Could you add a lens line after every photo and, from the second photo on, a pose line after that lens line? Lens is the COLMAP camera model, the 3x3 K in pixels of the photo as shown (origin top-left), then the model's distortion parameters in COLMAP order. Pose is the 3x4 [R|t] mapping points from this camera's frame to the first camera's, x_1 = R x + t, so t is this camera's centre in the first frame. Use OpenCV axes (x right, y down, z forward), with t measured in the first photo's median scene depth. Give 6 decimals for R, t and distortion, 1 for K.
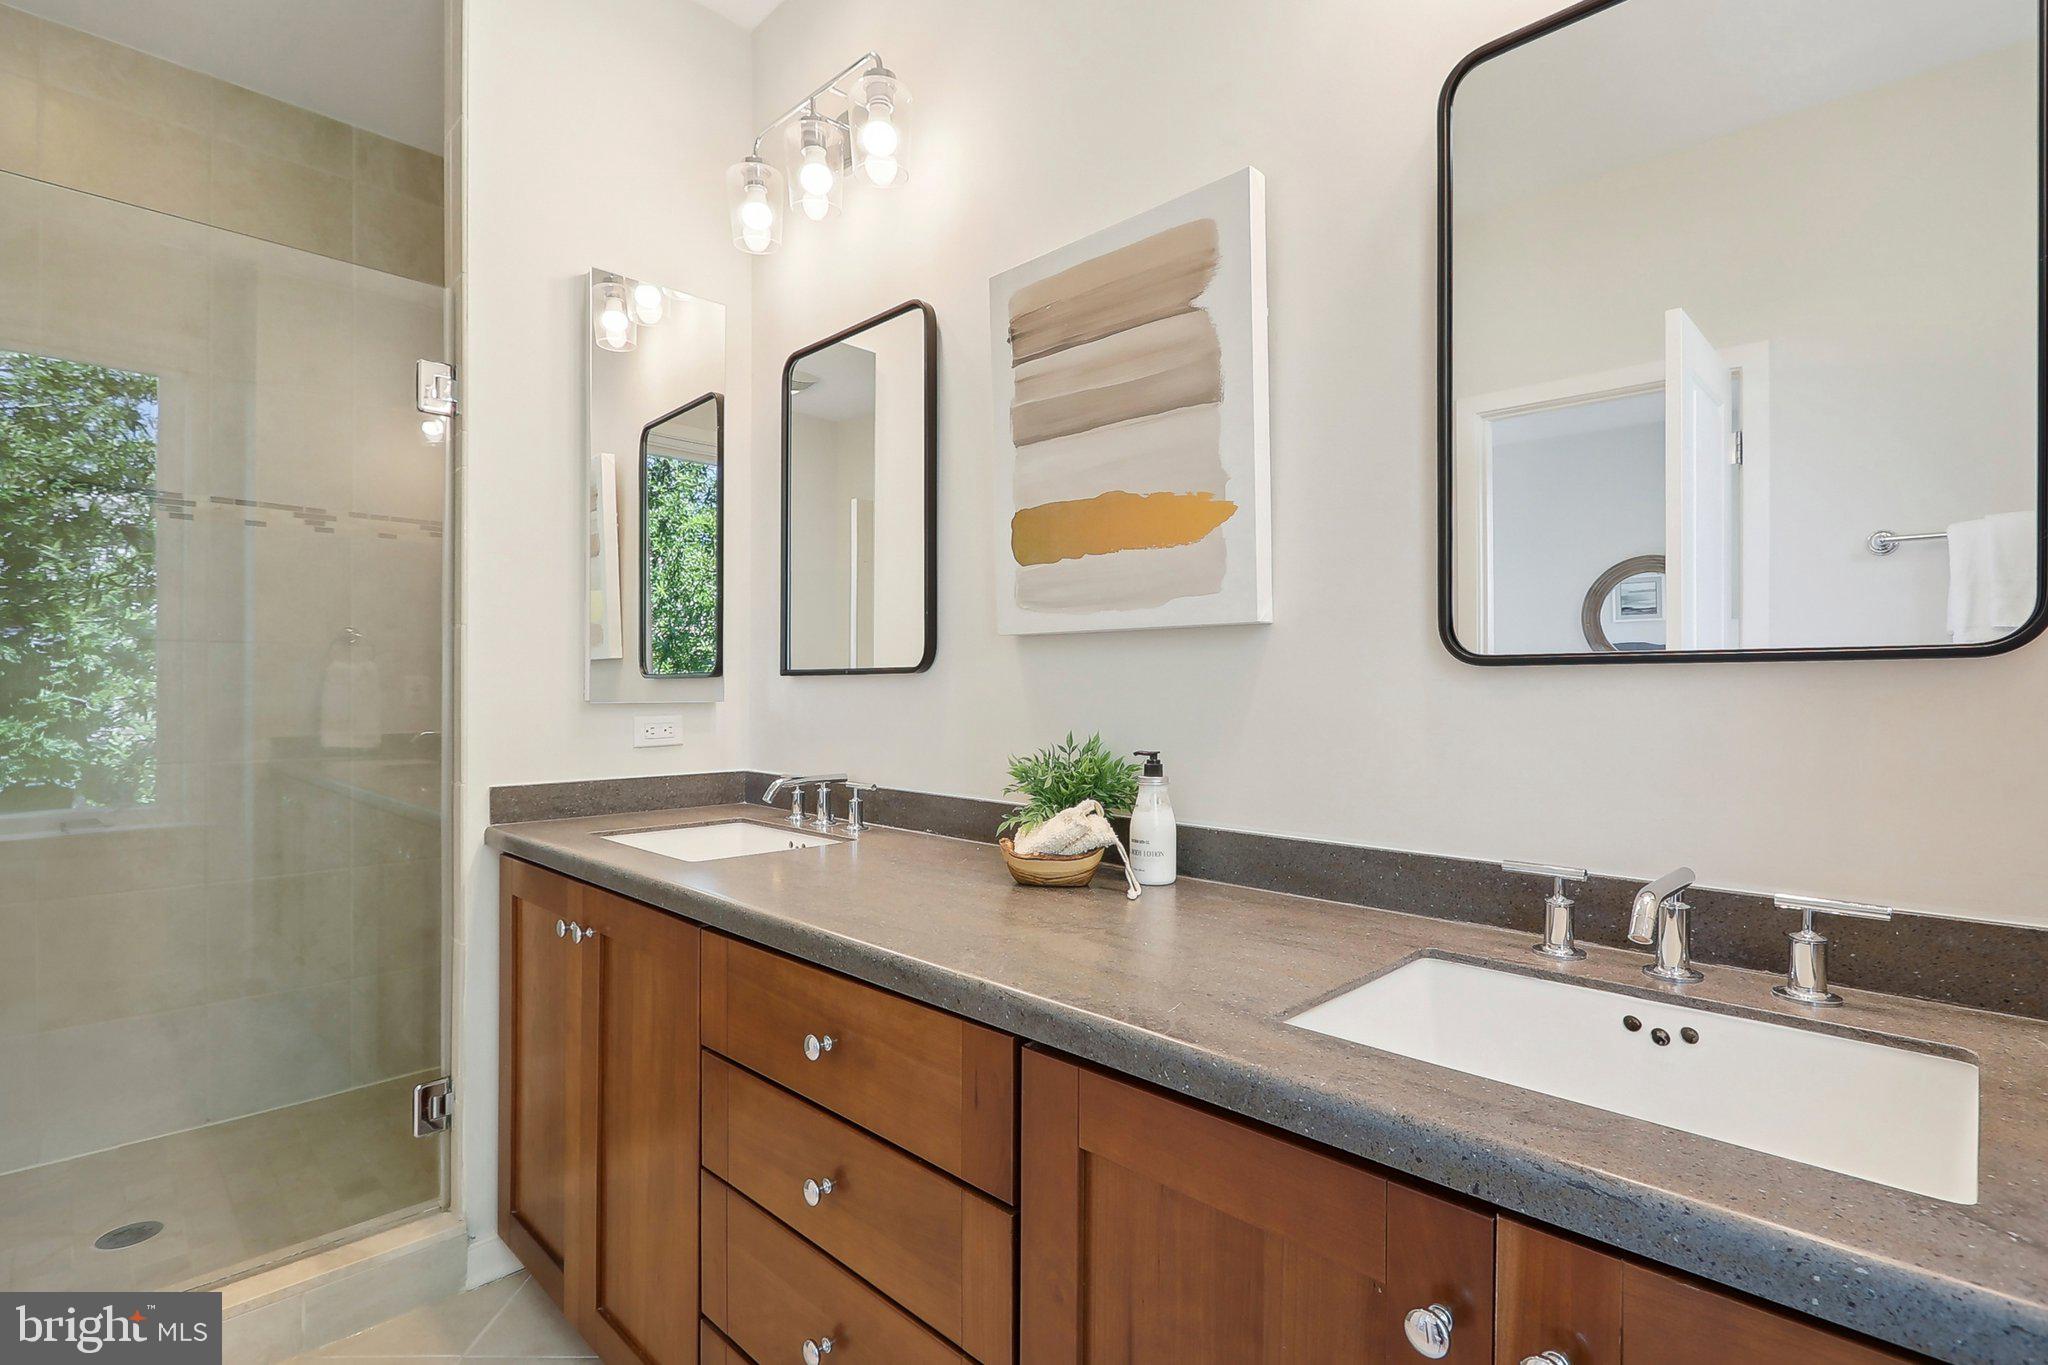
lens RADIAL K [[1004.9, 0, 1016.8], [0, 1004.9, 684.6], [0, 0, 1]] dist [0.002958, -0.002519]
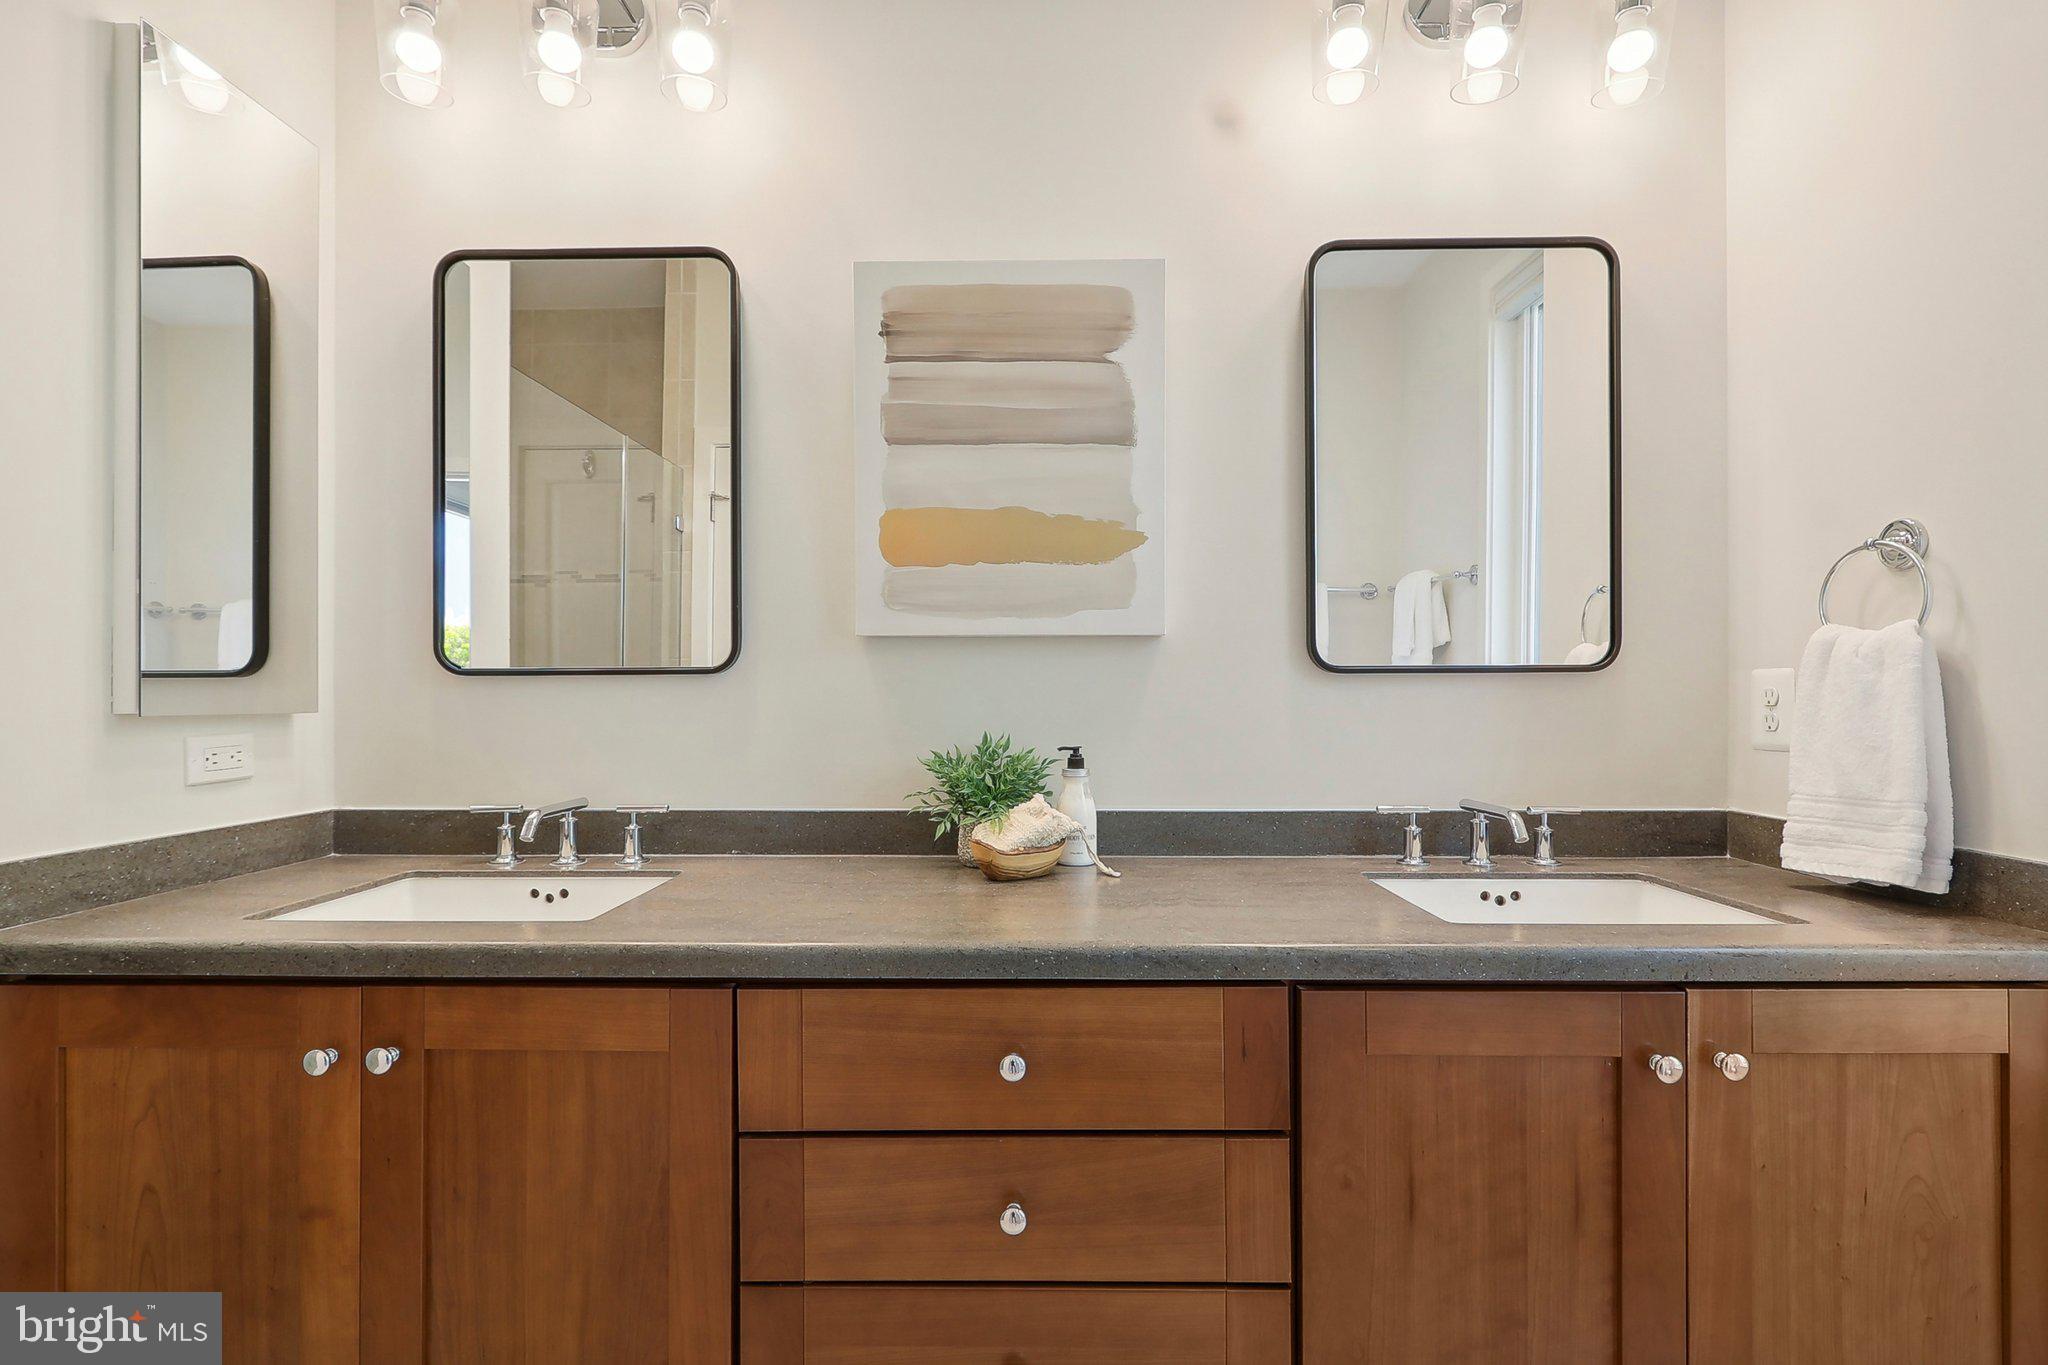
lens RADIAL K [[1004.9, 0, 1000.0], [0, 1004.9, 679.9], [0, 0, 1]] dist [0.002958, -0.002519]
pose [[0.707853, 0.005020, 0.706342, -0.694342], [0.001978, 0.999957, -0.009090, 0.002363], [-0.706357, 0.007831, 0.707813, 0.261805]]
